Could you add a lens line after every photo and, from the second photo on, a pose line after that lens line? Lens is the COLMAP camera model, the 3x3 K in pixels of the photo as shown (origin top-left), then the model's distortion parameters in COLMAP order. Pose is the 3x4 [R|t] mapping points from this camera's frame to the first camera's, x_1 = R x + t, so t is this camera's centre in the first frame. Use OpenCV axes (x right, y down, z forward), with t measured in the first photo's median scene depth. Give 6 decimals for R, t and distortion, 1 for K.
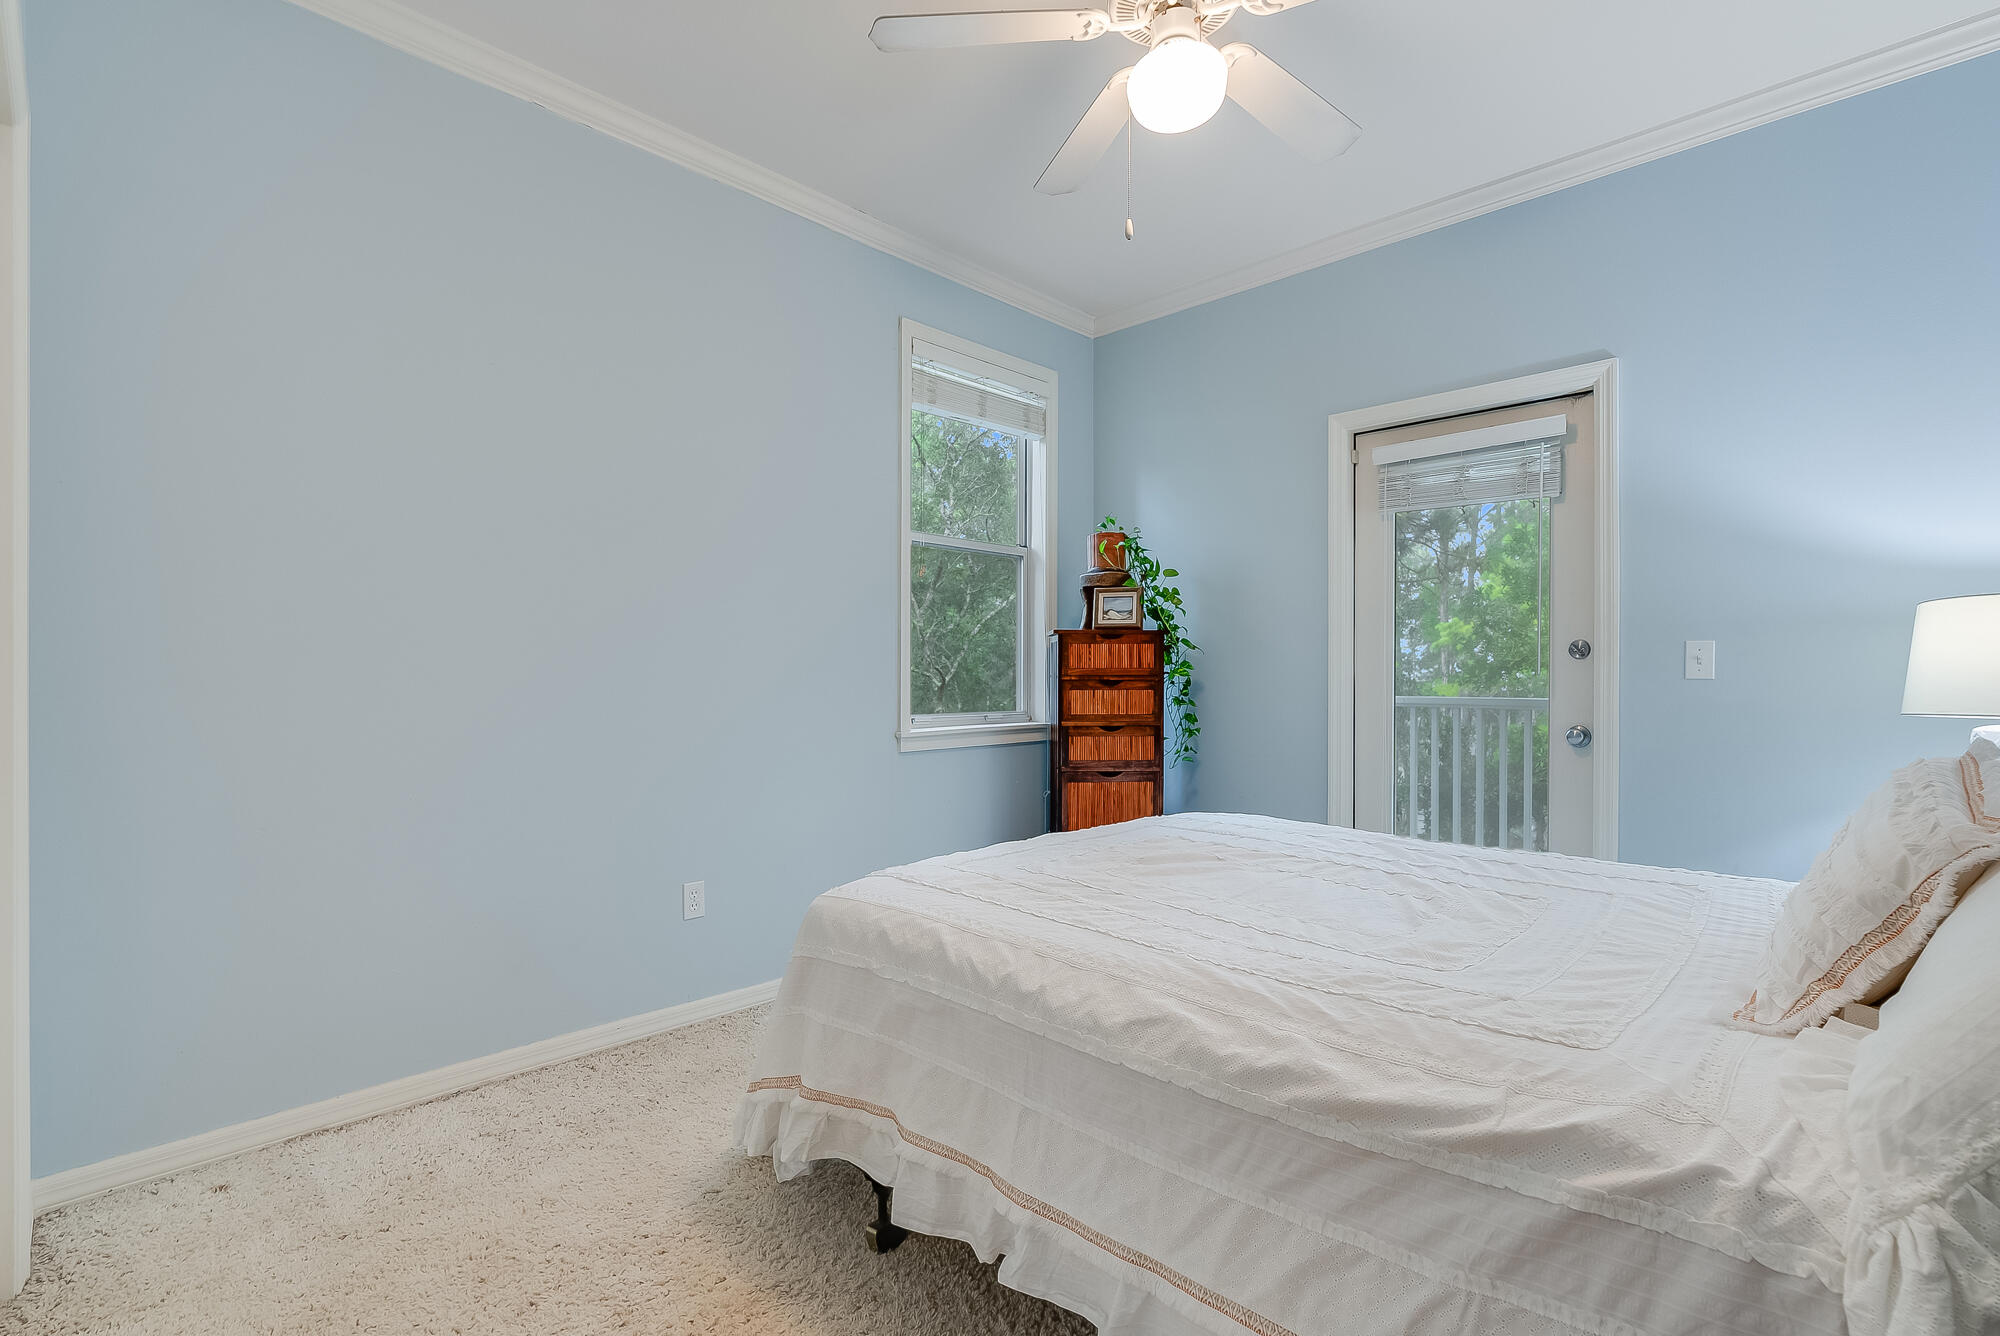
lens RADIAL K [[917.0, 0, 1001.5], [0, 917.0, 659.3], [0, 0, 1]] dist [-0.002562, -0.000159]
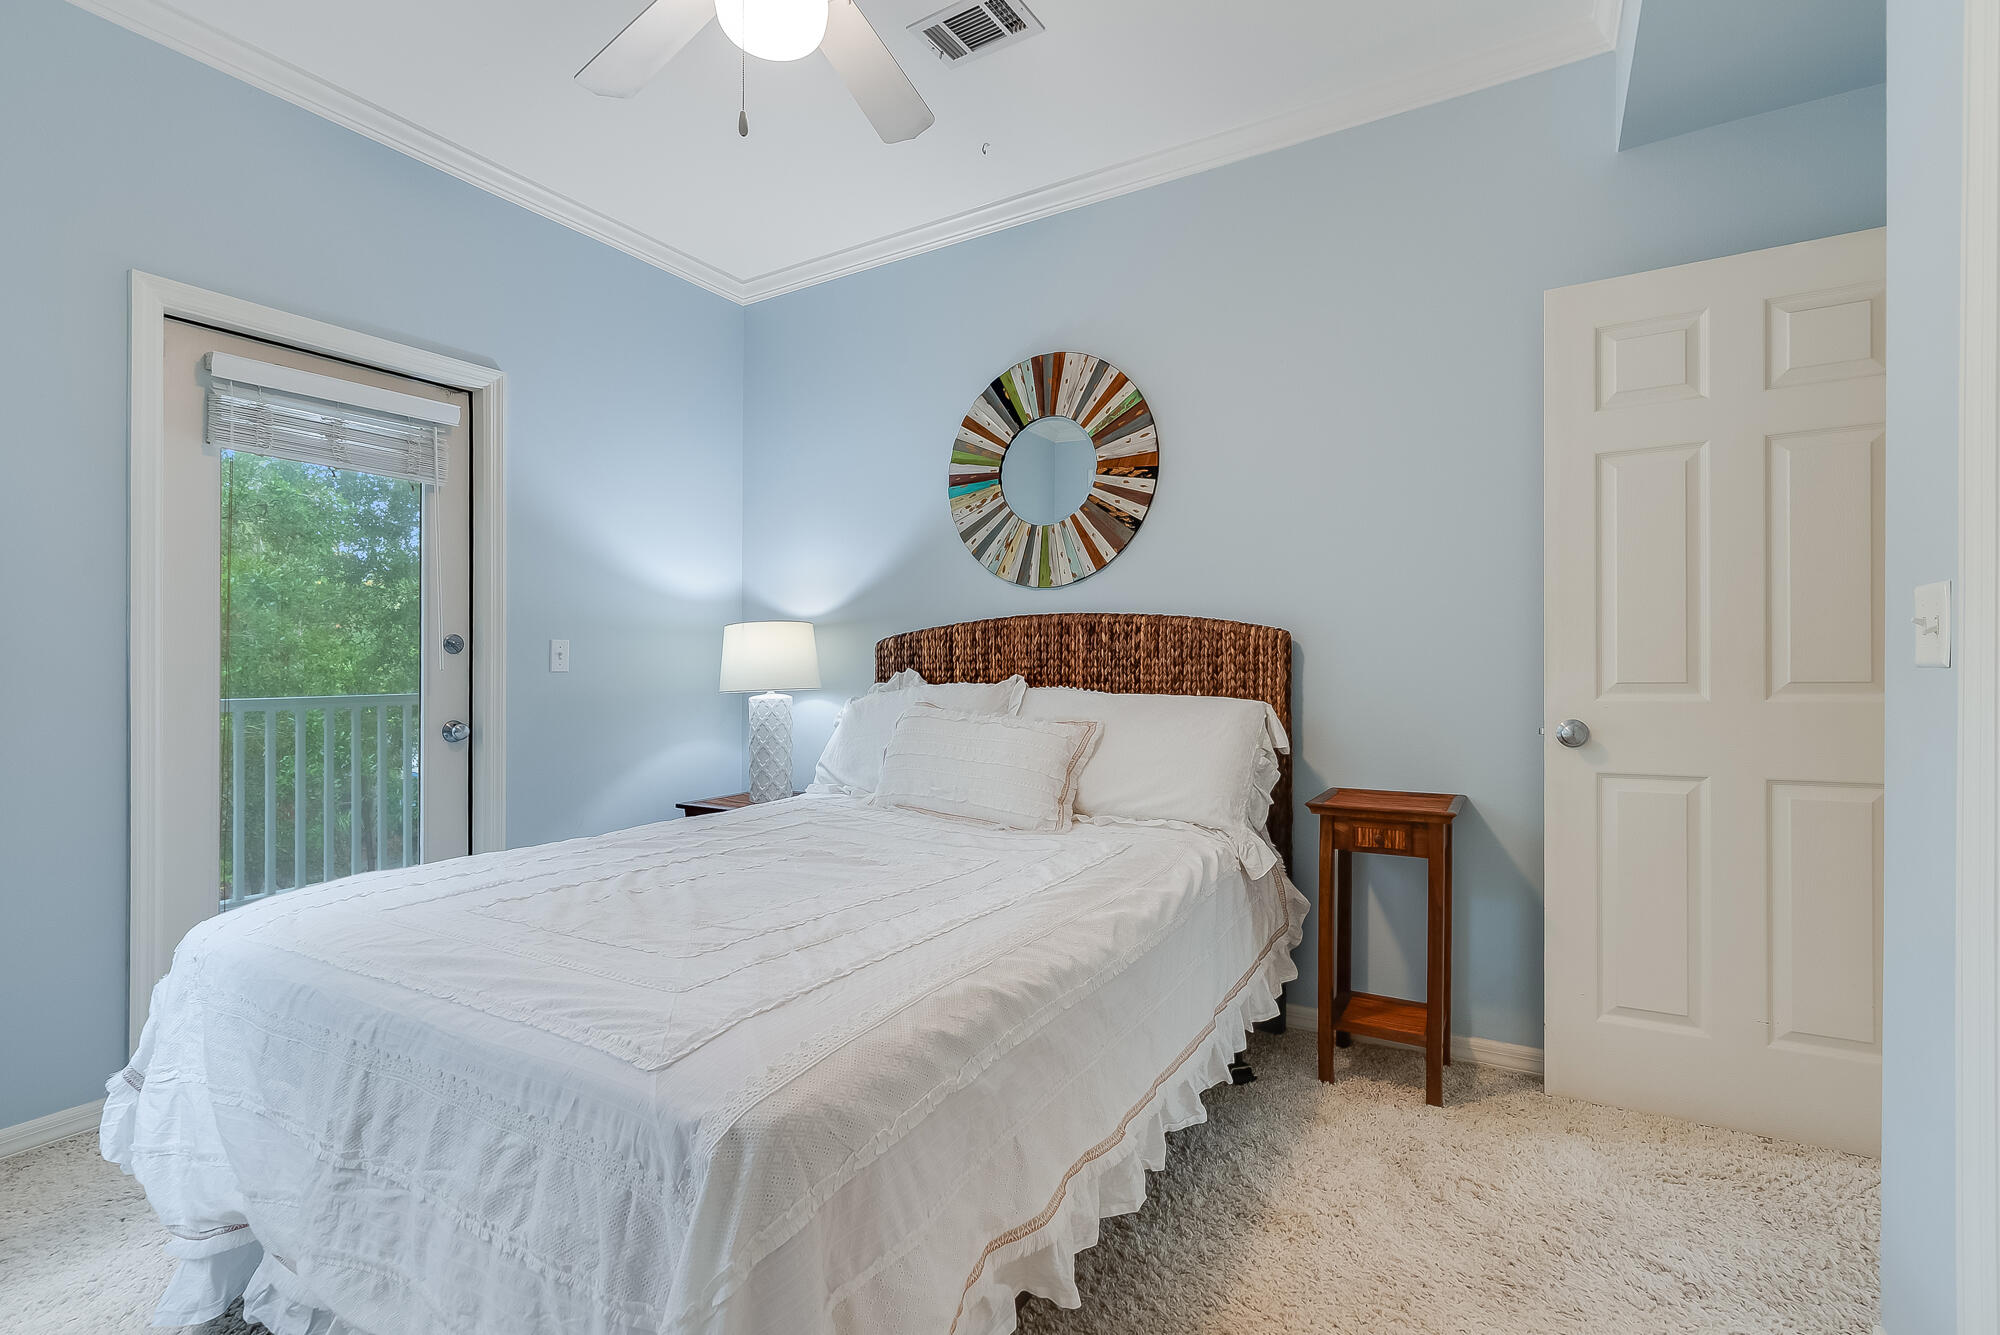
lens RADIAL K [[917.0, 0, 1001.5], [0, 917.0, 658.8], [0, 0, 1]] dist [-0.002562, -0.000159]
pose [[-0.240607, 0.006818, 0.970599, -0.529829], [-0.008611, 0.999921, -0.009159, 0.010598], [-0.970584, -0.010562, -0.240529, 0.726197]]
